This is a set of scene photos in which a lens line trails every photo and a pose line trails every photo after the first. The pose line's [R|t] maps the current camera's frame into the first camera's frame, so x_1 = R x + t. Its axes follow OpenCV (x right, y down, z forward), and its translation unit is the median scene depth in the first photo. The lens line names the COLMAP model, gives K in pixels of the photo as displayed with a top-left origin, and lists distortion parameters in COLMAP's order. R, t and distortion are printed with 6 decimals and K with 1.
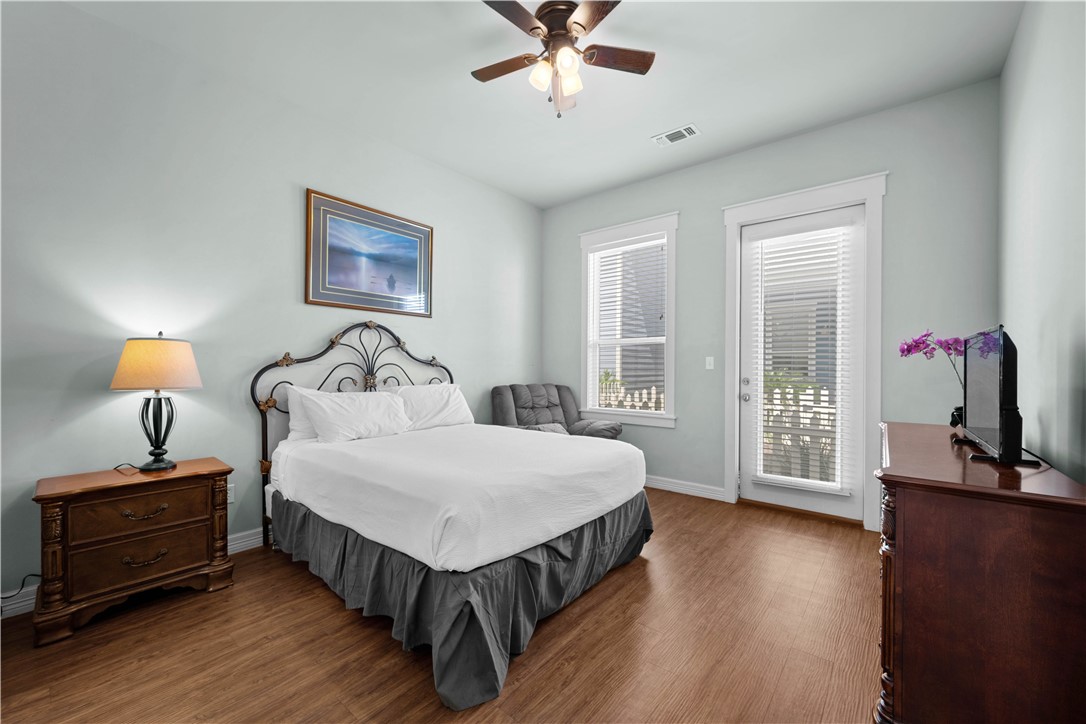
lens RADIAL K [[429.7, 0, 548.8], [0, 429.7, 369.6], [0, 0, 1]] dist [-0.001540, -0.000202]
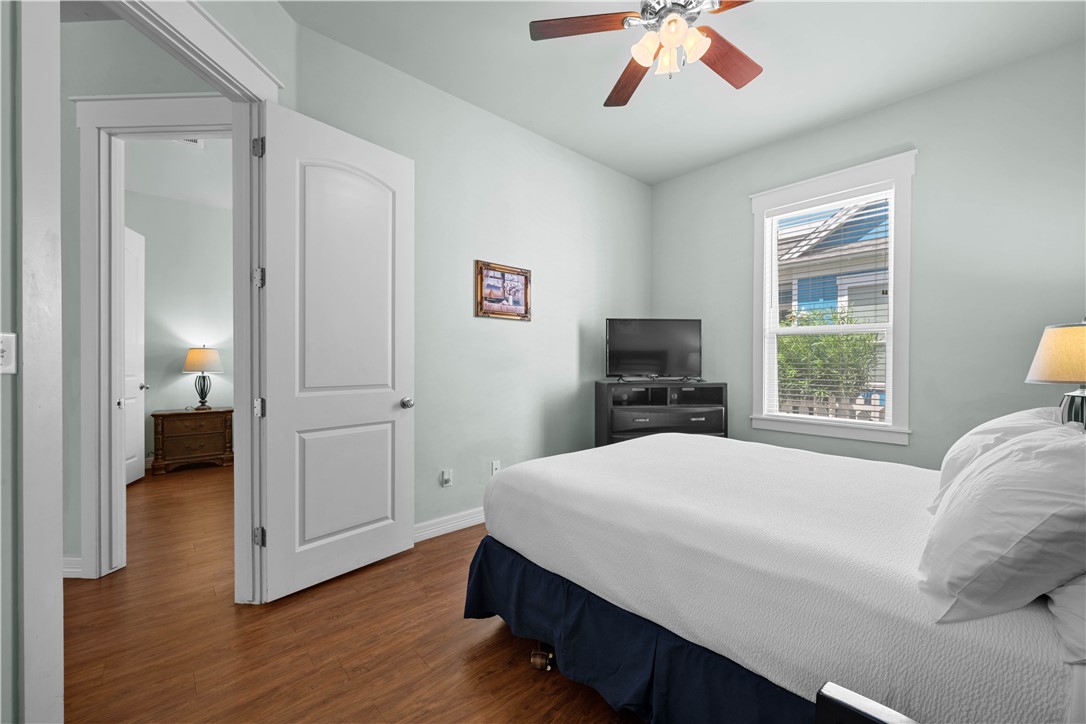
lens RADIAL K [[429.7, 0, 549.2], [0, 429.7, 357.3], [0, 0, 1]] dist [-0.001540, -0.000202]
pose [[0.988307, -0.000201, -0.152478, 1.136016], [0.001345, 0.999972, 0.007401, -0.041345], [0.152472, -0.007520, 0.988279, -0.862433]]
